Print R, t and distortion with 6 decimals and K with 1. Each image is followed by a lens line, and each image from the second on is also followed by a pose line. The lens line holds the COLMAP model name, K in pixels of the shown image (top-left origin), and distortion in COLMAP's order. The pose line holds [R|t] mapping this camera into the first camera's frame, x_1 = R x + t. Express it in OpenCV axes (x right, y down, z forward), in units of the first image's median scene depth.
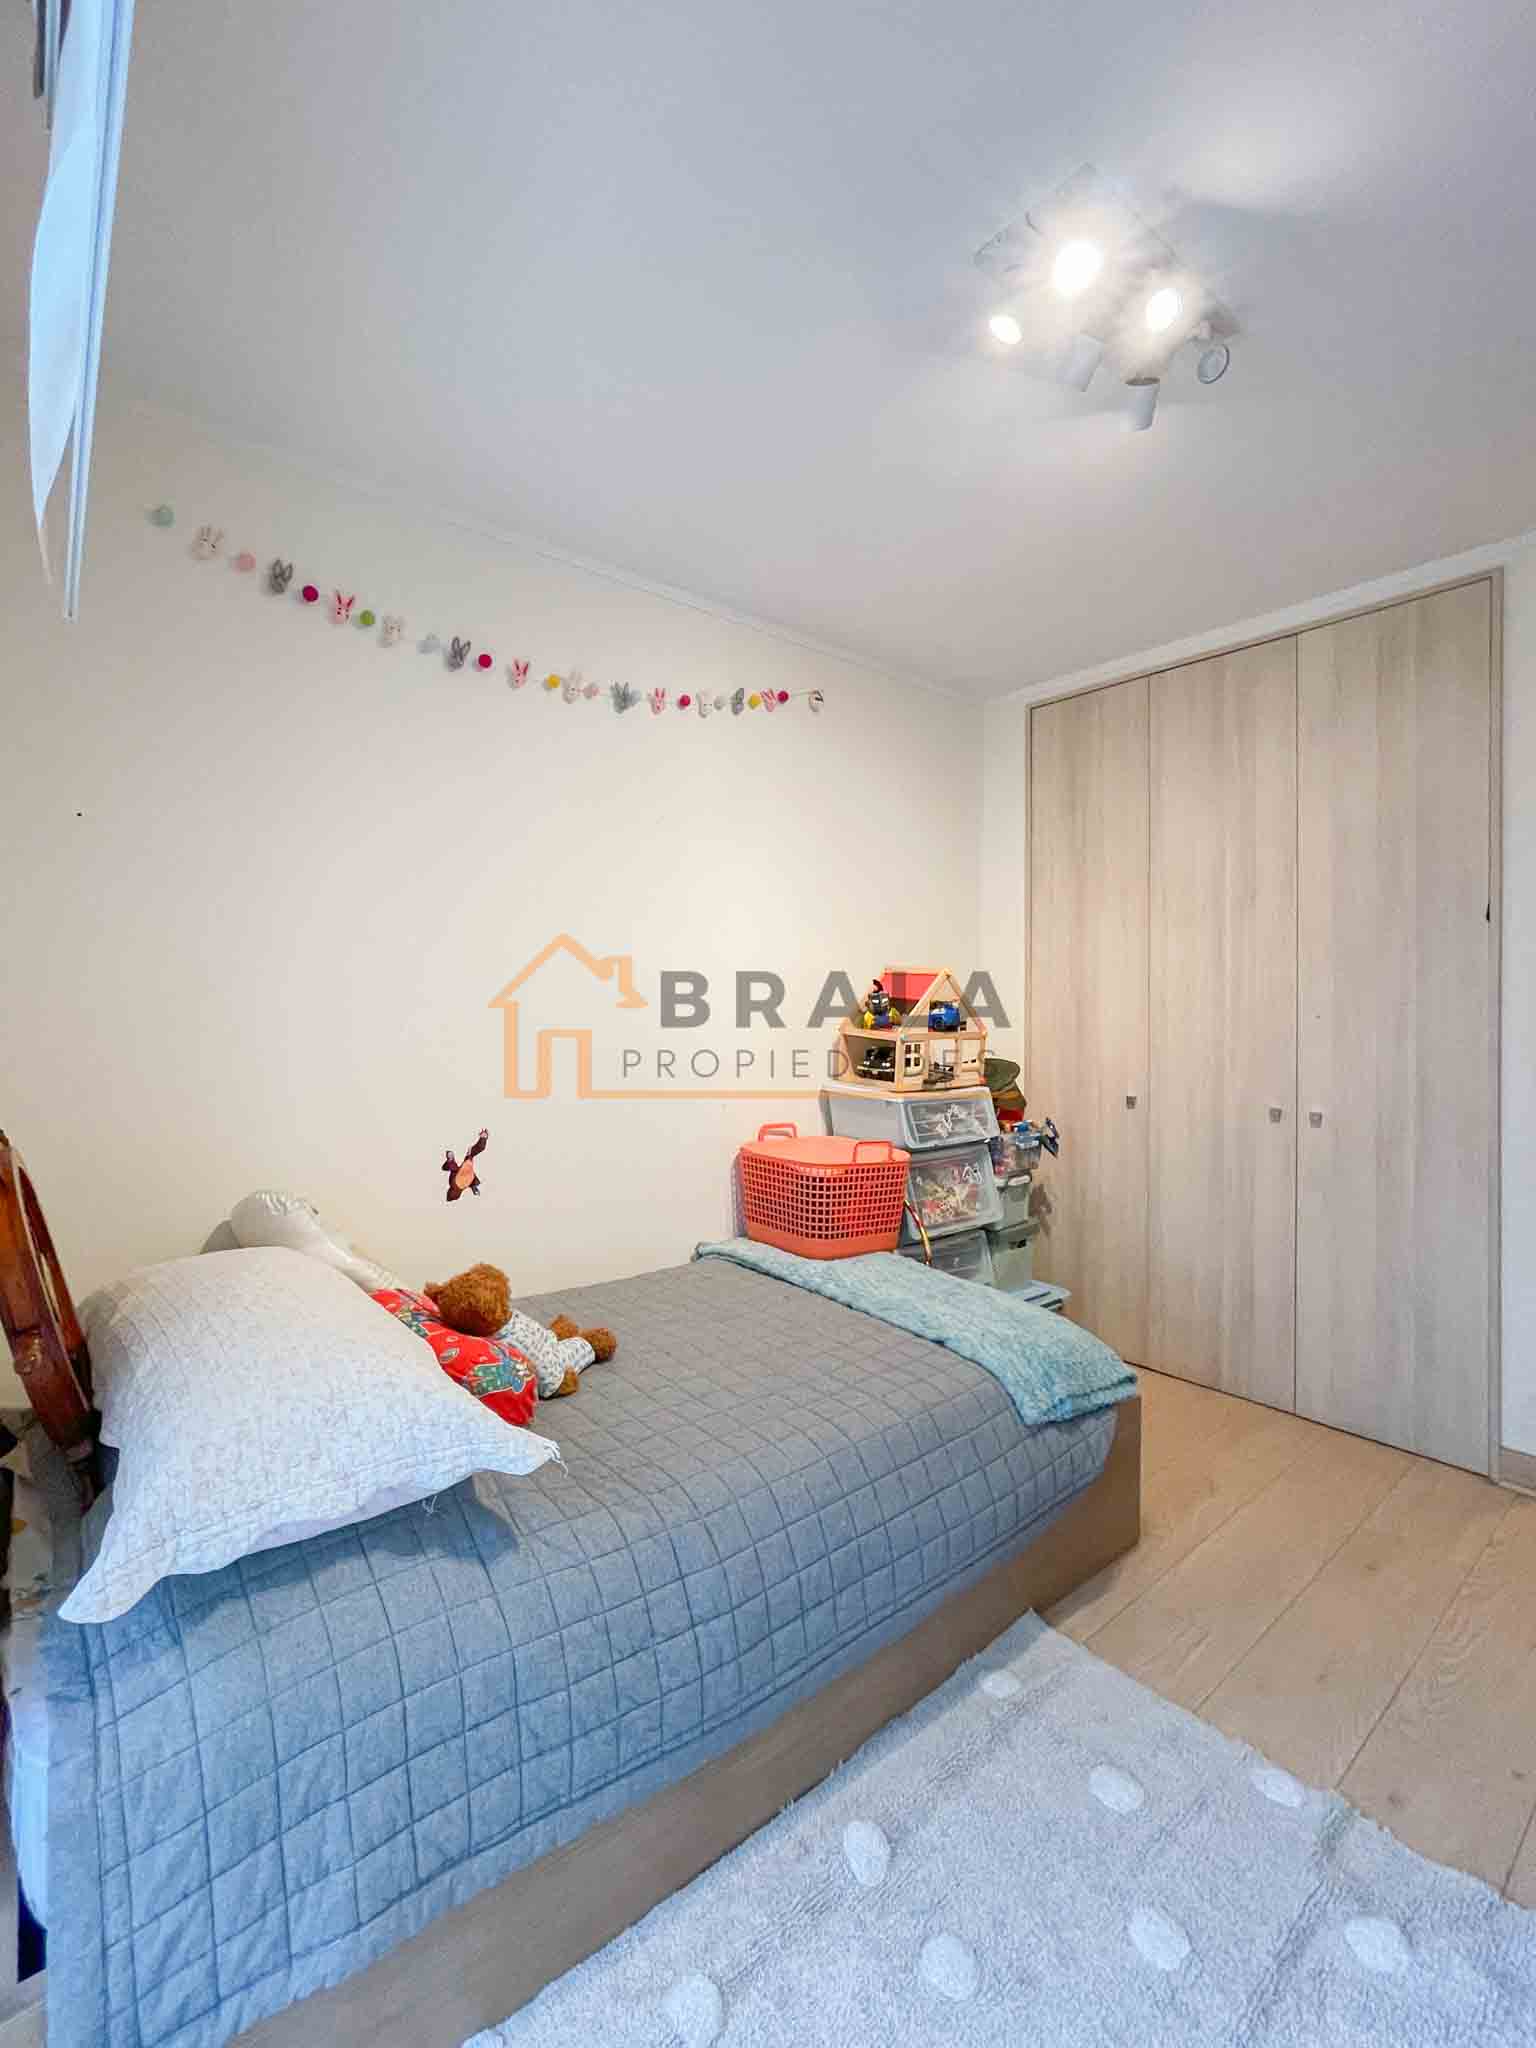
lens RADIAL K [[856.9, 0, 768.0], [0, 856.9, 1024.0], [0, 0, 1]] dist [0.000317, 0.000134]
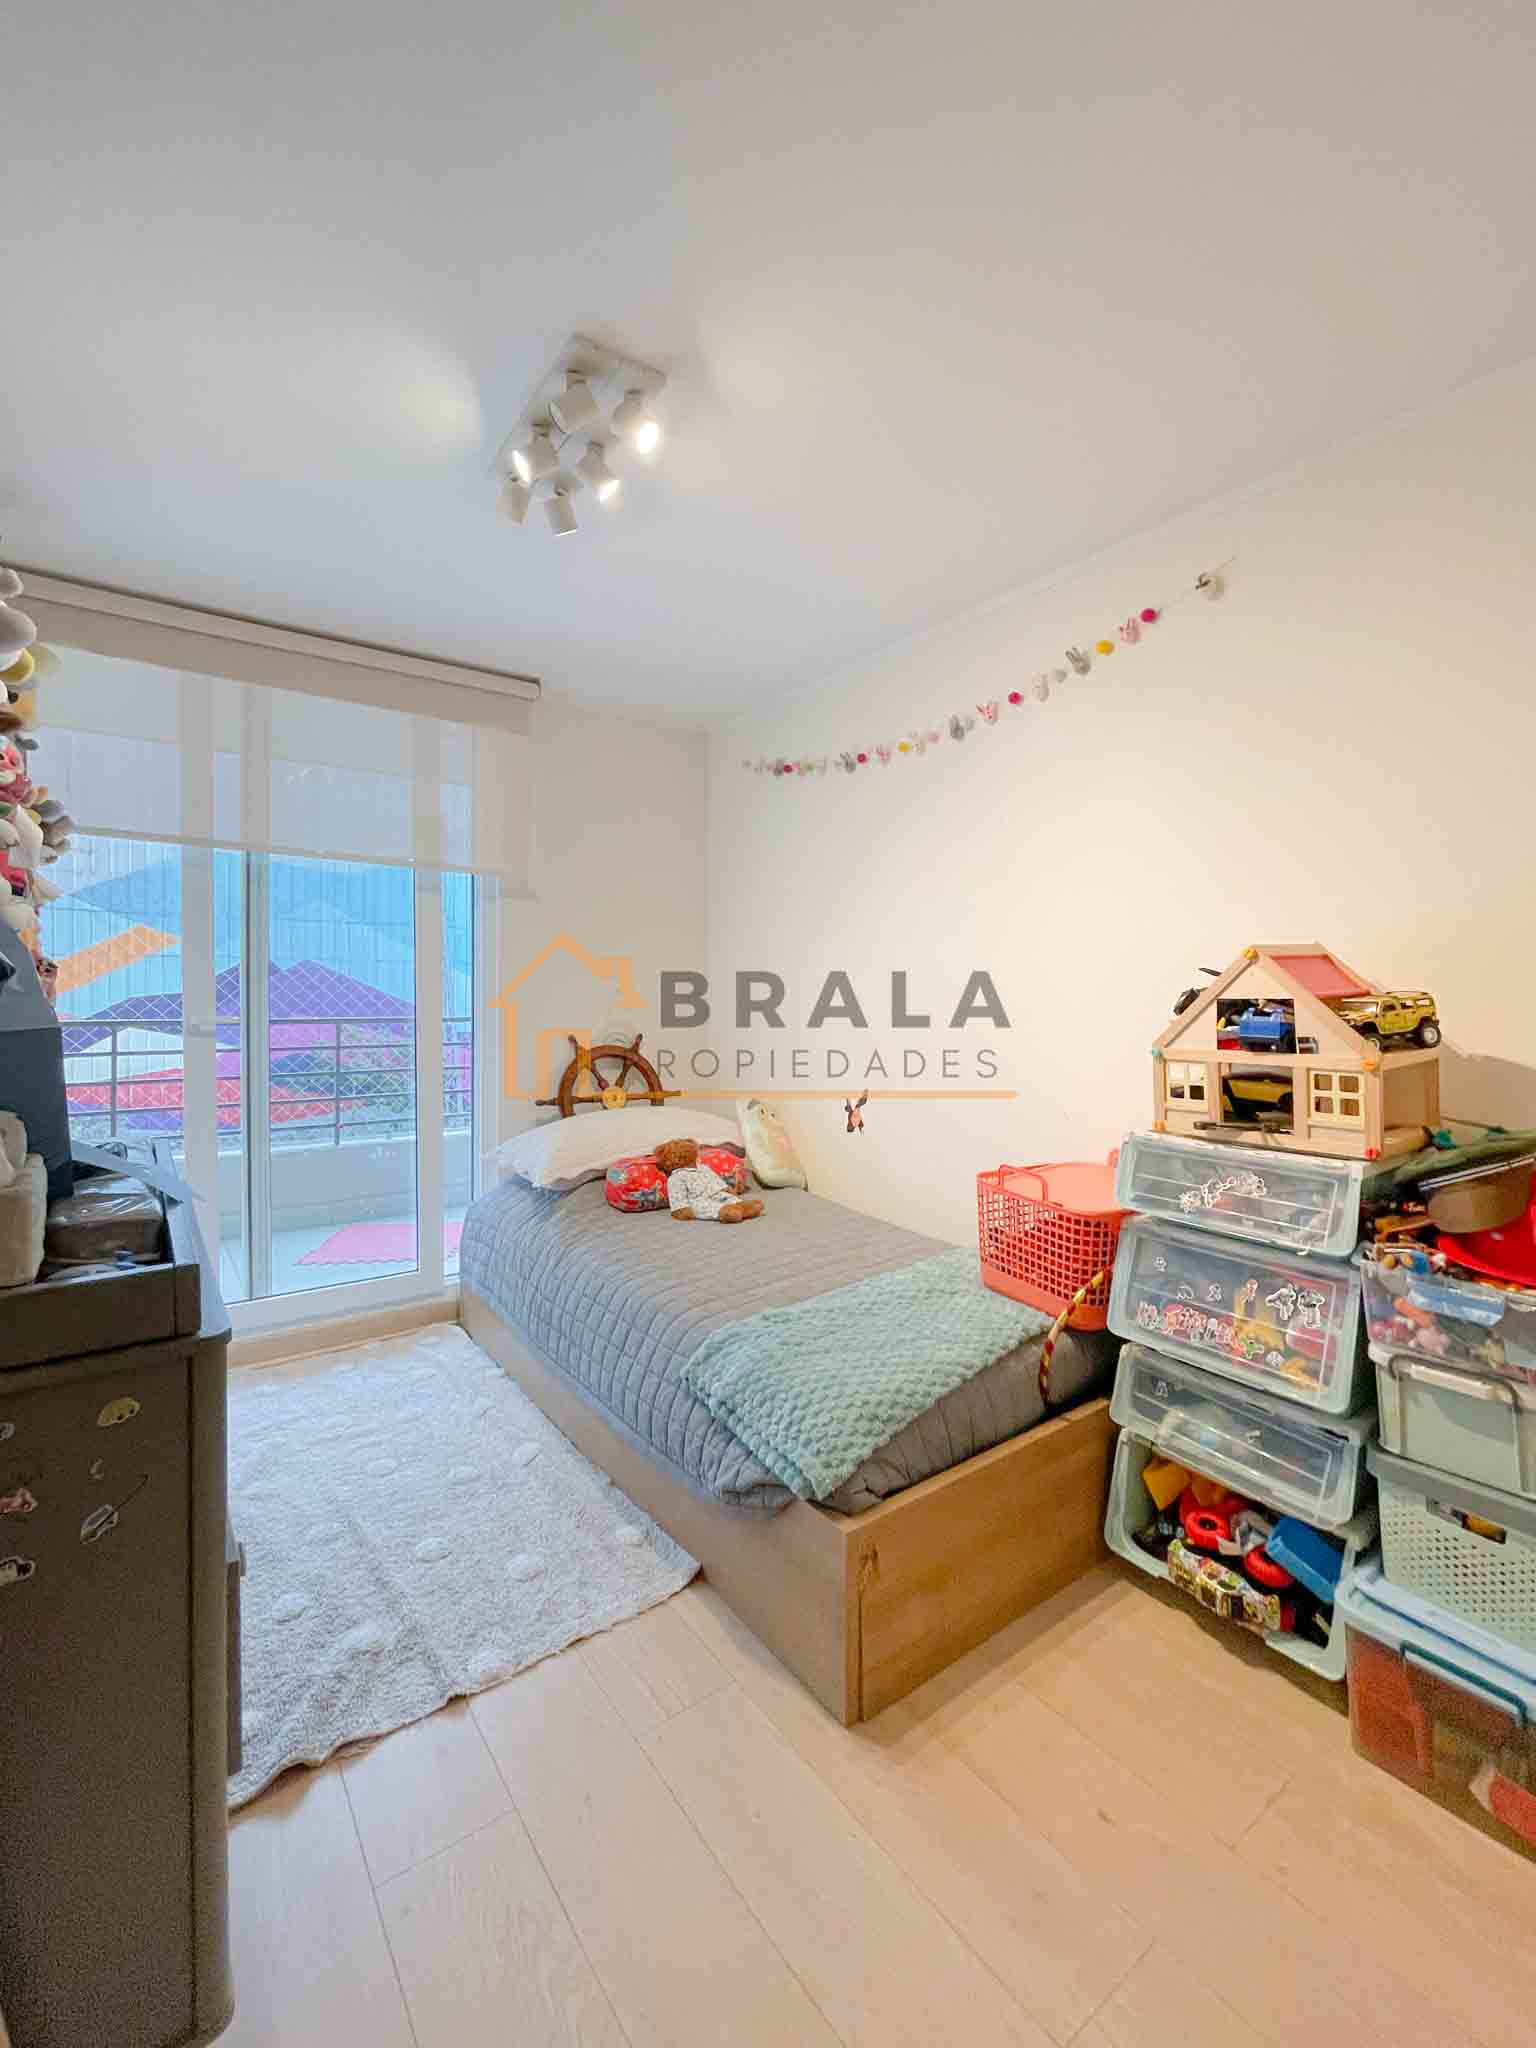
lens RADIAL K [[856.9, 0, 768.0], [0, 856.9, 1024.0], [0, 0, 1]] dist [0.000317, 0.000134]
pose [[-0.043673, 0.040613, -0.998220, 1.032931], [-0.020477, 0.998927, 0.041537, -0.037653], [0.998836, 0.022255, -0.042794, 0.850121]]
